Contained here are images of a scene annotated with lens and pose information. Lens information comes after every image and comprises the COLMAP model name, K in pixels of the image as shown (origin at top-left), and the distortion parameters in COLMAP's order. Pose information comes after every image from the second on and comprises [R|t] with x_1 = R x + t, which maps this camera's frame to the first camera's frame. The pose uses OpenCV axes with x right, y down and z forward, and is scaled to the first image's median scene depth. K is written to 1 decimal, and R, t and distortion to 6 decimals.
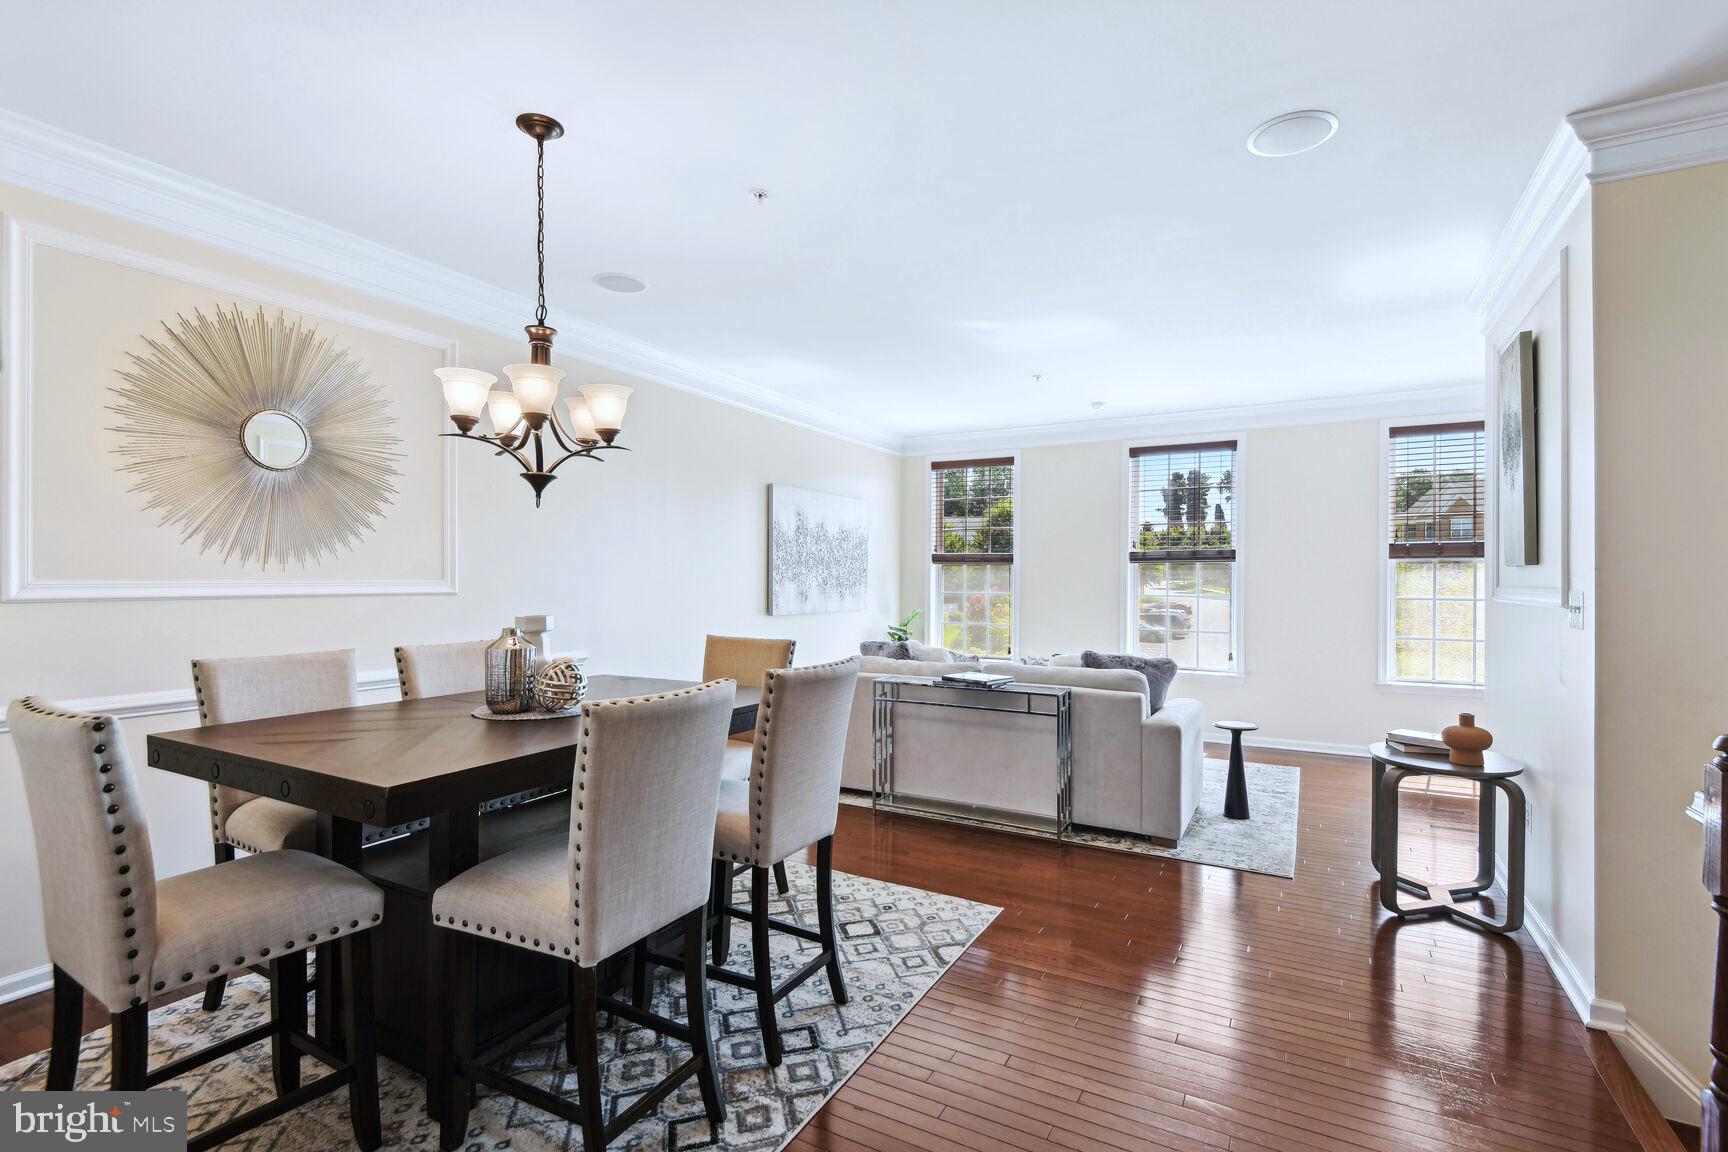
lens RADIAL K [[800.3, 0, 860.0], [0, 800.3, 574.6], [0, 0, 1]] dist [0.018857, -0.007150]
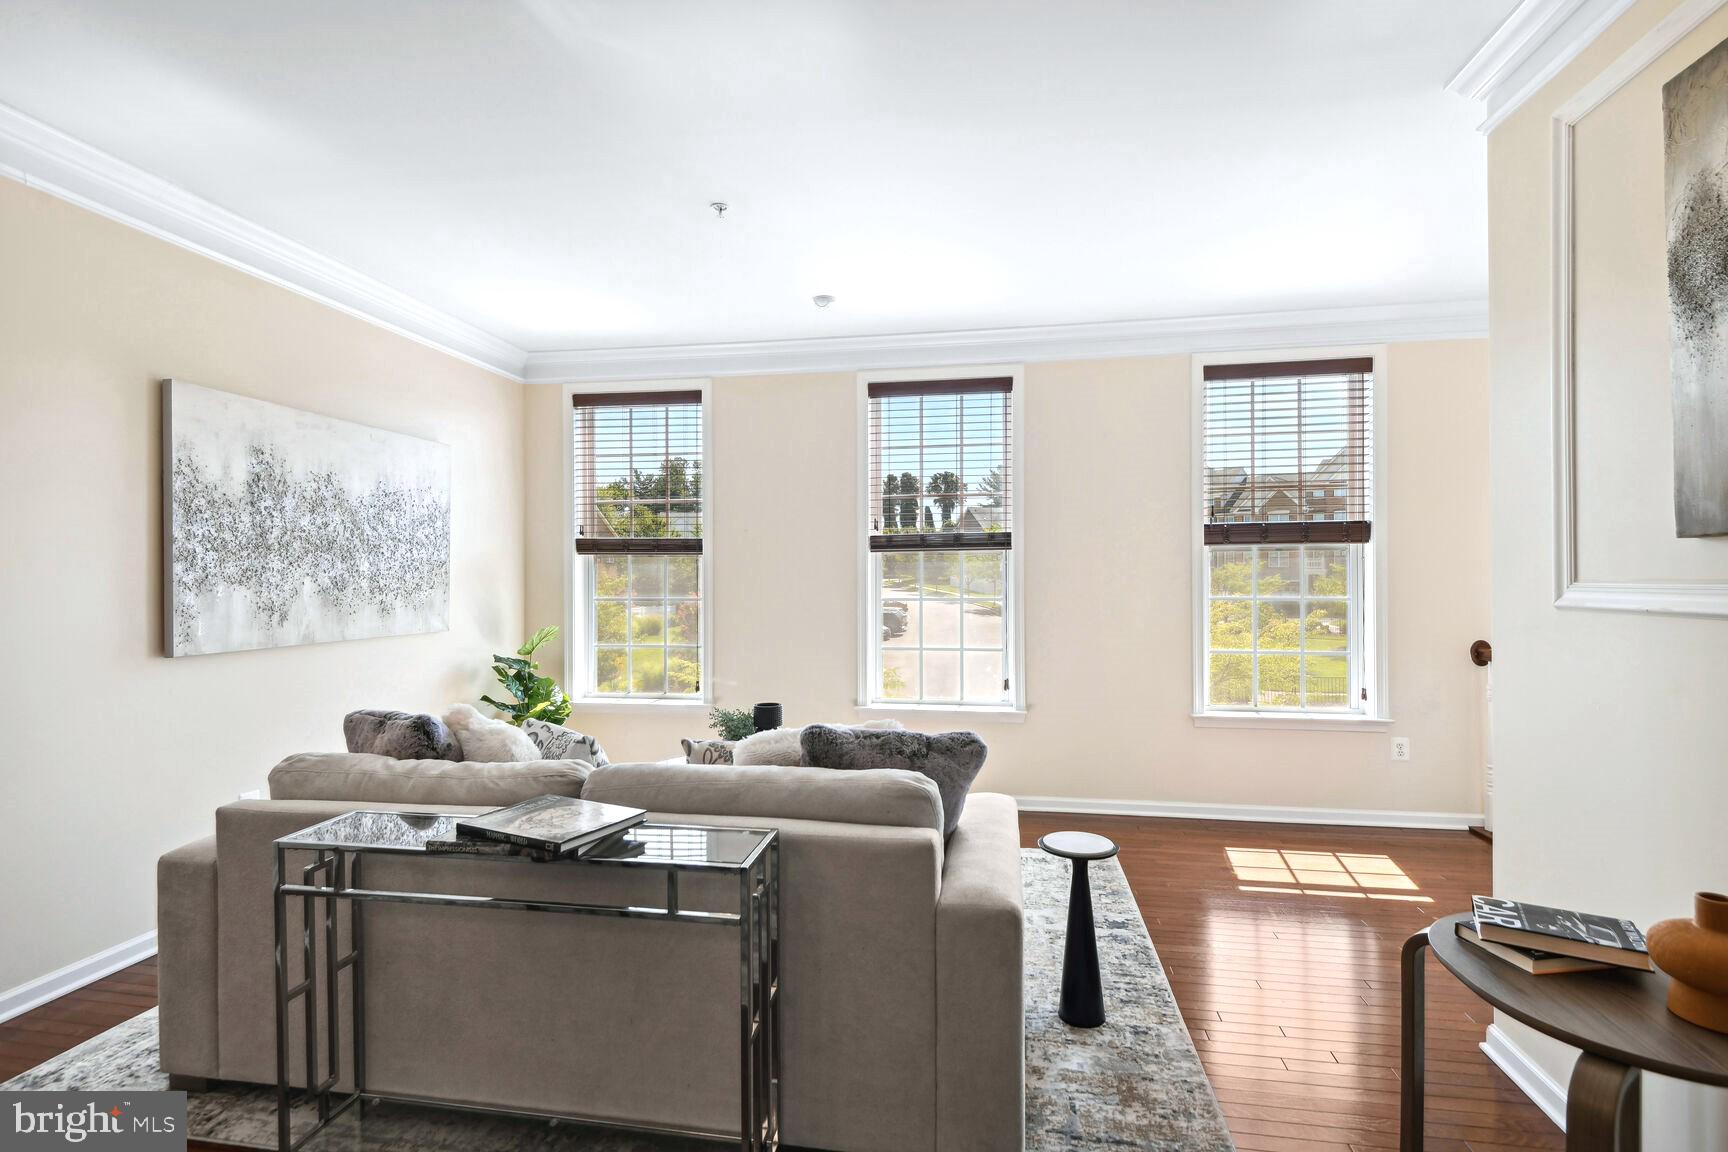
lens RADIAL K [[800.3, 0, 867.8], [0, 800.3, 580.9], [0, 0, 1]] dist [0.018857, -0.007150]
pose [[0.939425, -0.009121, 0.342632, 0.108823], [0.006238, 0.999935, 0.009516, 0.003988], [-0.342697, -0.006803, 0.939422, 0.387071]]
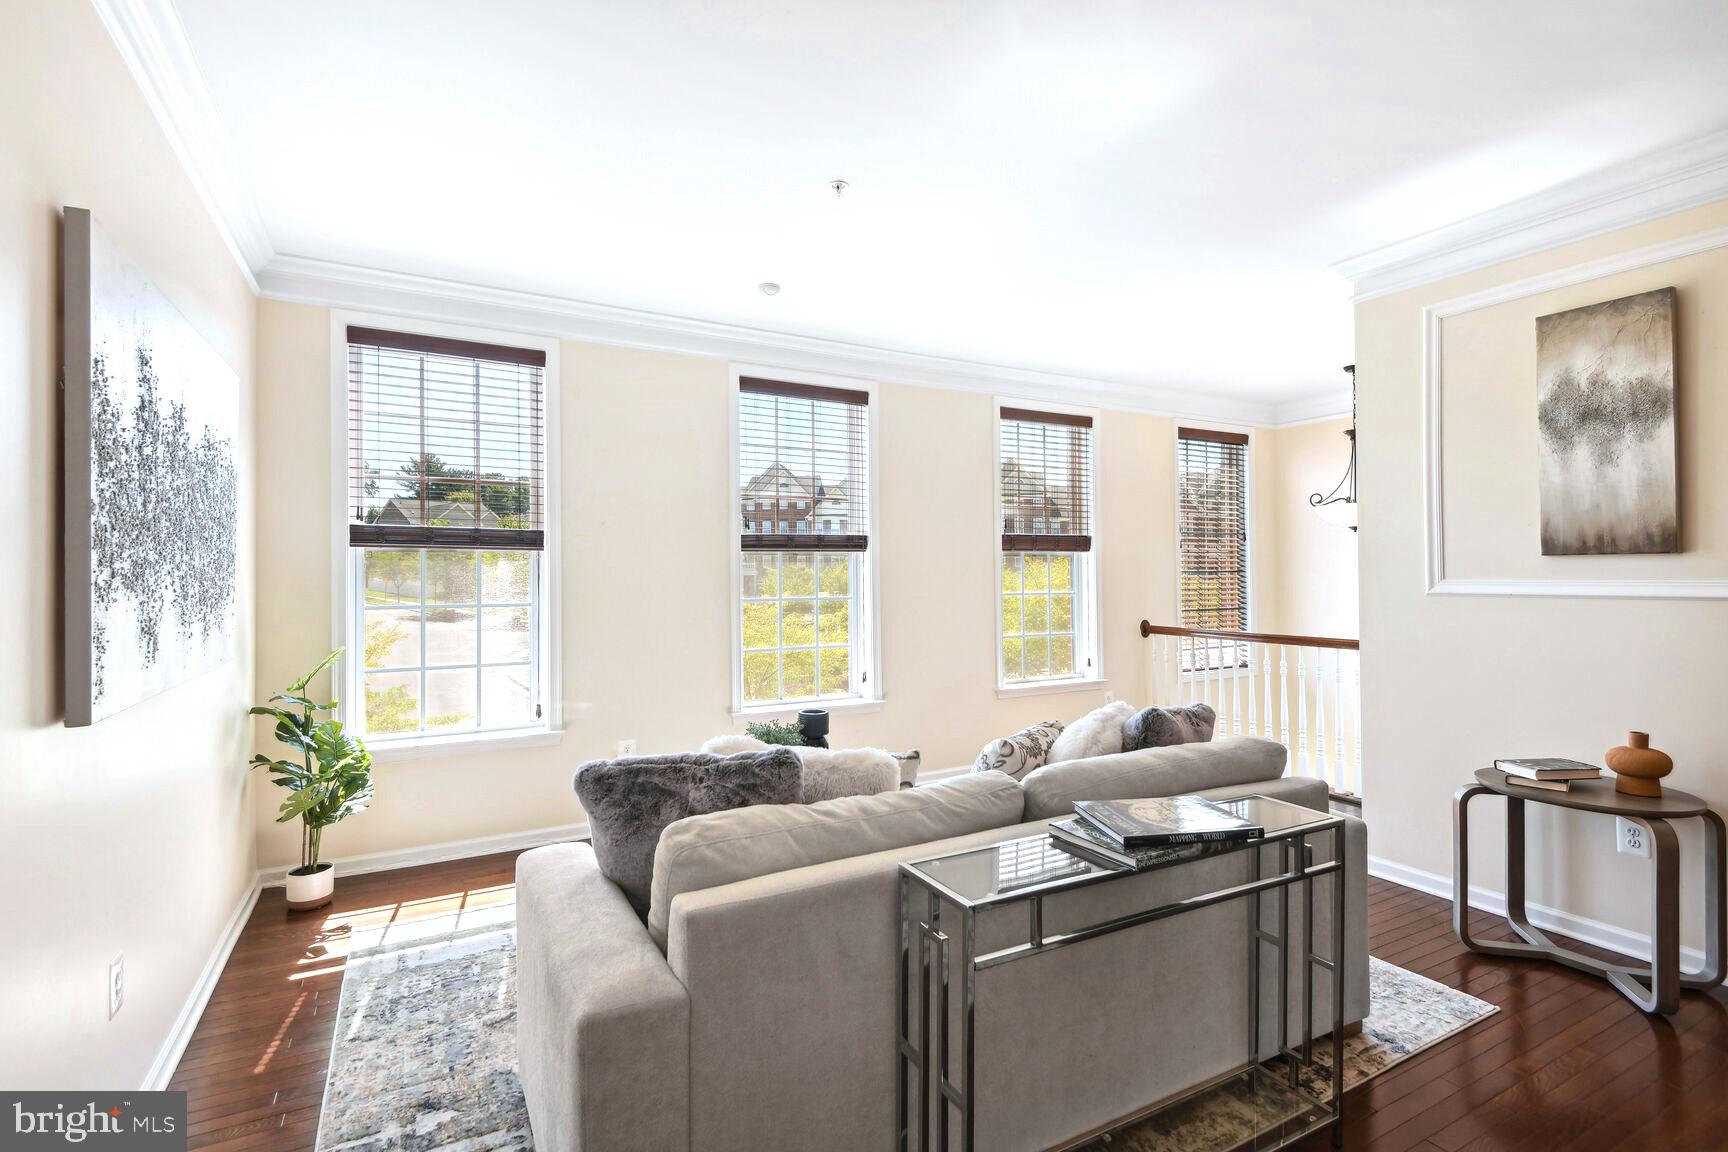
lens RADIAL K [[800.3, 0, 838.1], [0, 800.3, 573.4], [0, 0, 1]] dist [0.018857, -0.007150]
pose [[0.535404, -0.003784, 0.844588, -0.189092], [0.003398, 0.999992, 0.002327, 0.002816], [-0.844589, 0.001624, 0.535412, 0.626161]]
